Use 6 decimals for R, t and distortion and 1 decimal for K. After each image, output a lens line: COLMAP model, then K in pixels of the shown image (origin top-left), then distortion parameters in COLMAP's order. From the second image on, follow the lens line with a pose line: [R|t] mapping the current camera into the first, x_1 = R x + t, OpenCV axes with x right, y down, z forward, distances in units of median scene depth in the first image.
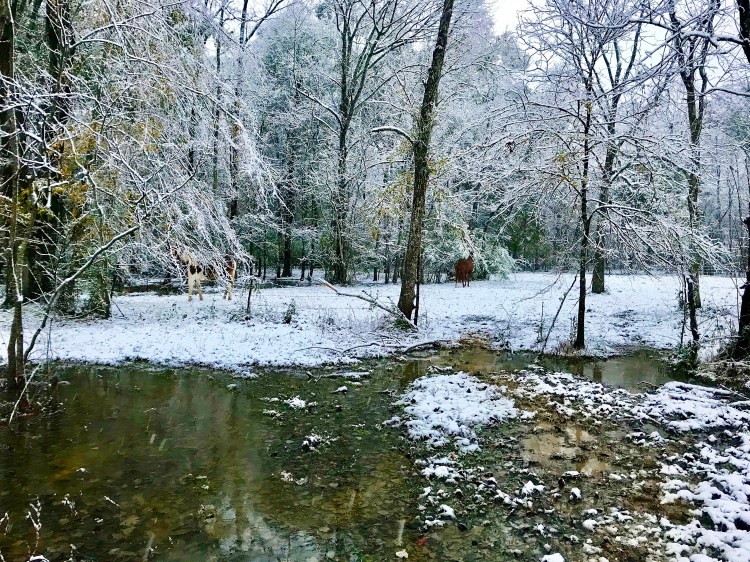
lens RADIAL K [[613.2, 0, 375.0], [0, 613.2, 281.0], [0, 0, 1]] dist [0.091936, -0.135903]
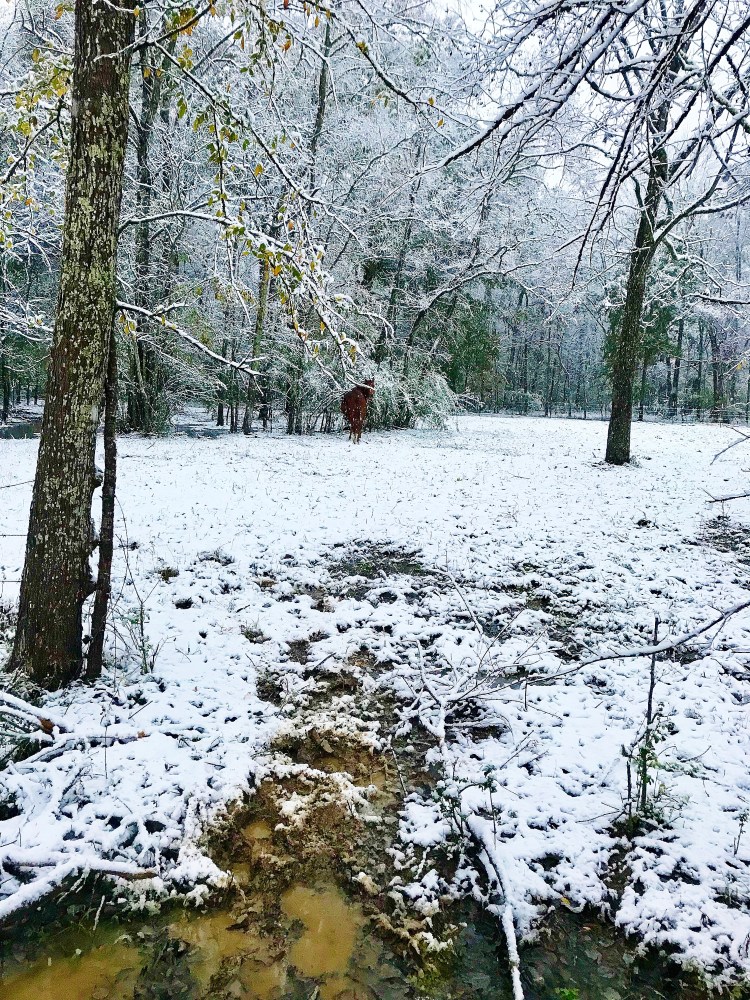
lens RADIAL K [[817.6, 0, 373.6], [0, 817.6, 478.9], [0, 0, 1]] dist [0.091936, -0.135903]
pose [[0.991096, 0.010814, 0.132709, 0.042810], [-0.020400, 0.997262, 0.071086, -0.007826], [-0.131577, -0.073160, 0.988603, 0.221499]]
